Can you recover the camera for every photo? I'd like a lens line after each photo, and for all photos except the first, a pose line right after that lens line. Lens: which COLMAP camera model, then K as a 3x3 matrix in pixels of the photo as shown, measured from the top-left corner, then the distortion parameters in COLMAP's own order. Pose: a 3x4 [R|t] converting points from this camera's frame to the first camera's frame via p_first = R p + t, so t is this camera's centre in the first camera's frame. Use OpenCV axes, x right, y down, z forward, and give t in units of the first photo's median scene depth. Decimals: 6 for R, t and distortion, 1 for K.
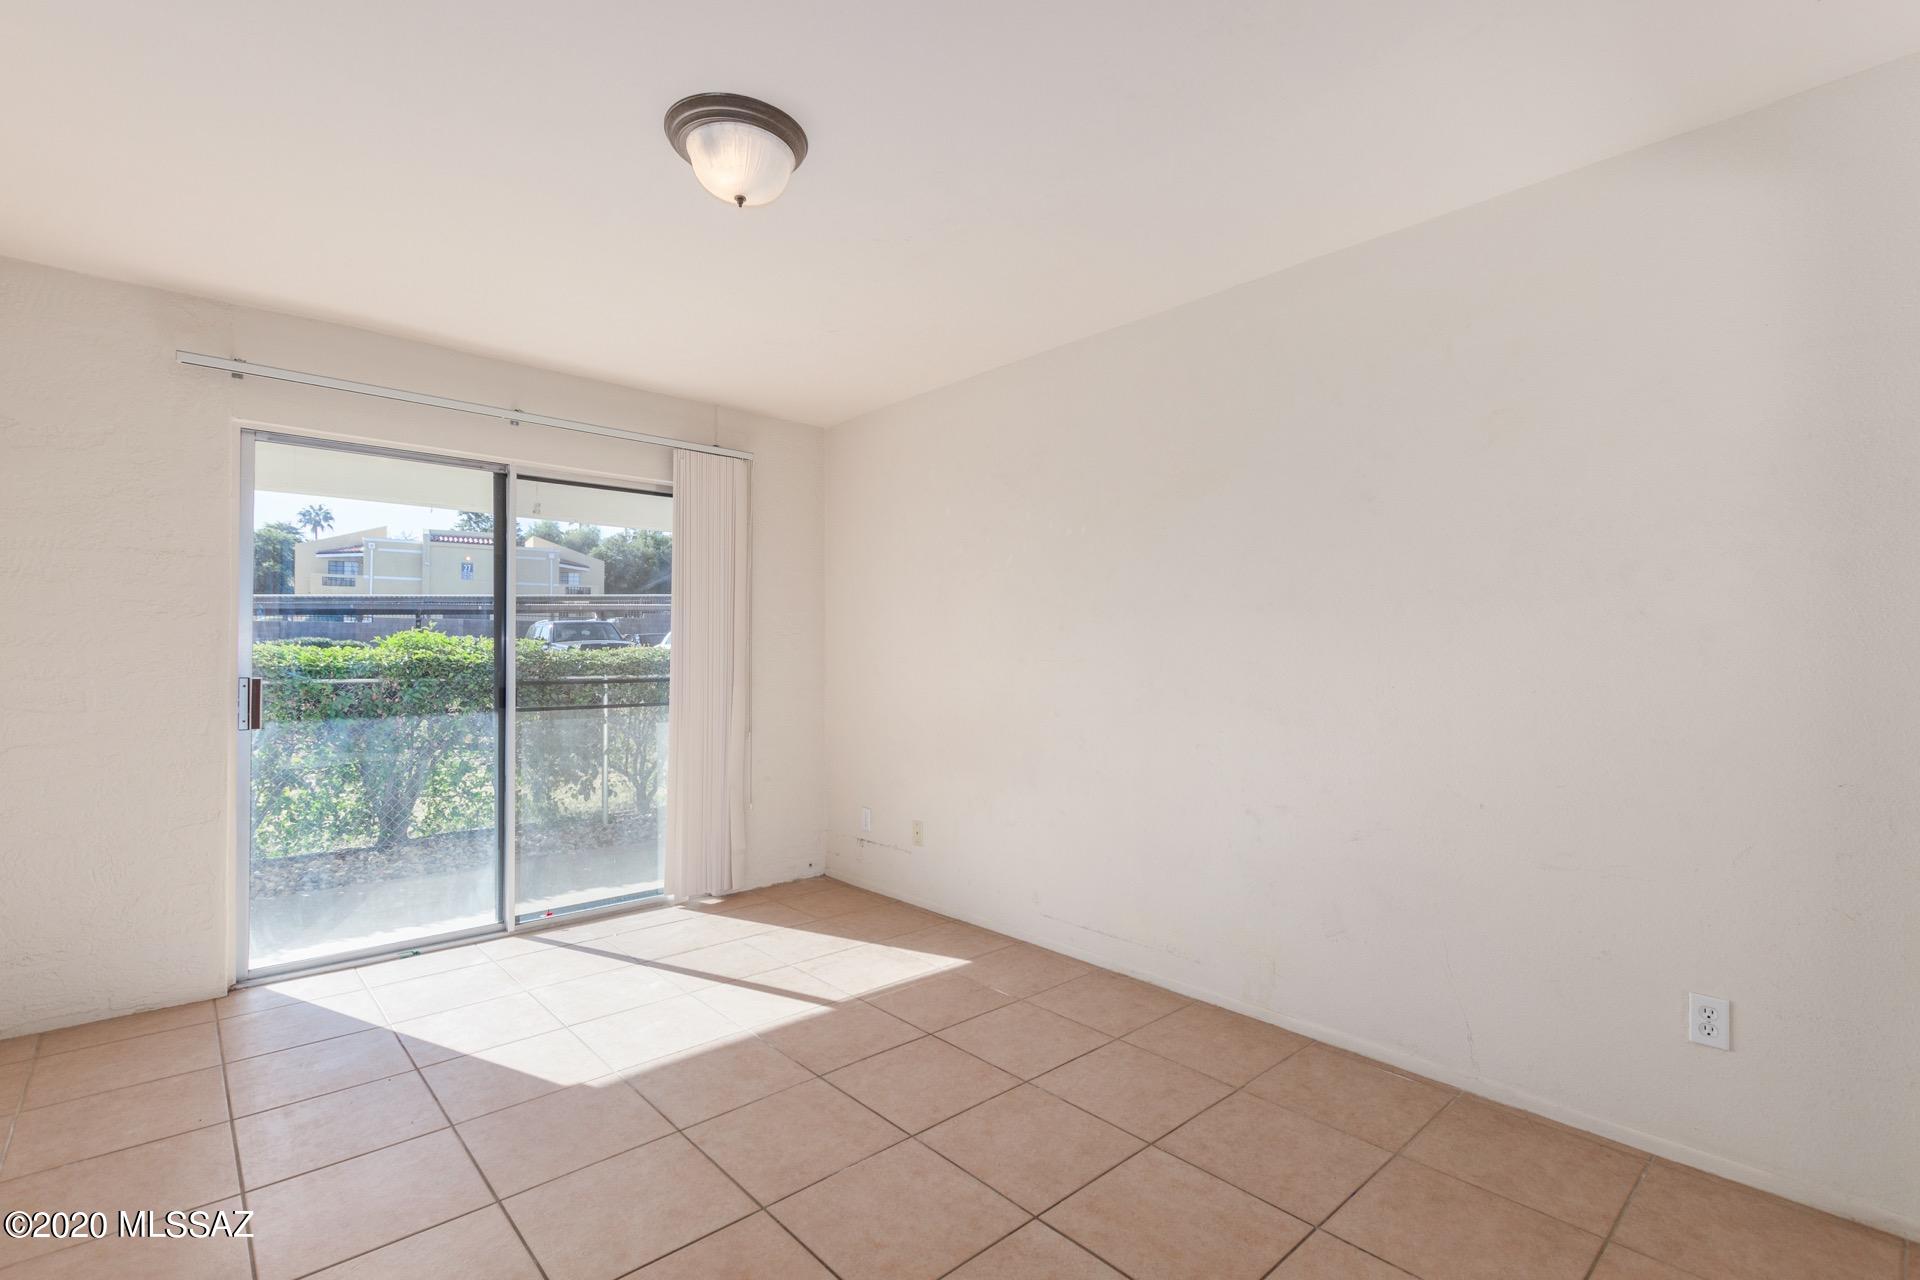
lens RADIAL K [[874.2, 0, 973.3], [0, 874.2, 646.3], [0, 0, 1]] dist [-0.002745, -0.000815]
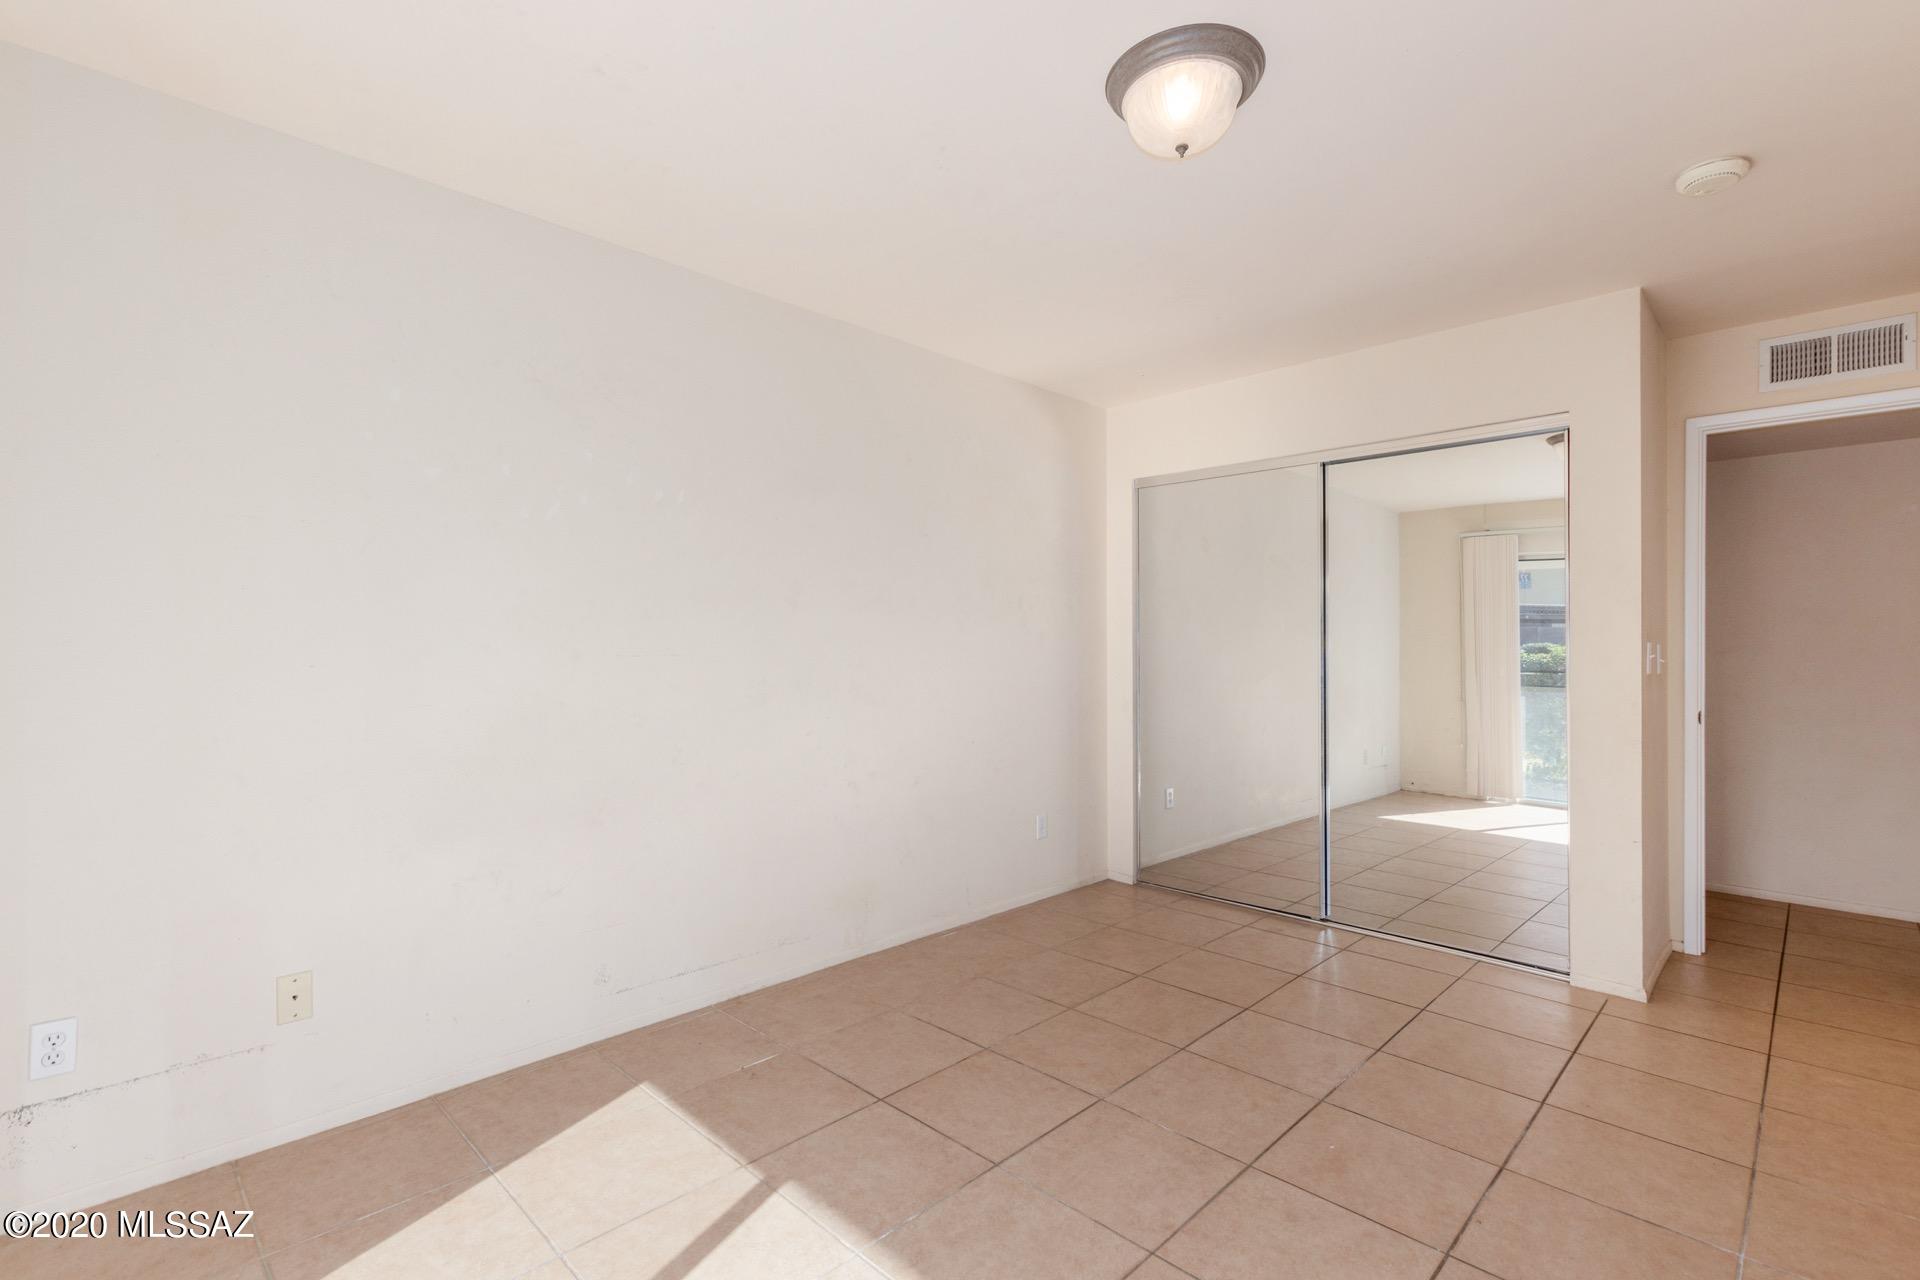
lens RADIAL K [[874.2, 0, 949.6], [0, 874.2, 642.7], [0, 0, 1]] dist [-0.002745, -0.000815]
pose [[-0.034258, -0.000406, 0.999413, -0.980618], [-0.006952, 0.999976, 0.000168, 0.005428], [-0.999389, -0.006942, -0.034260, 1.066067]]
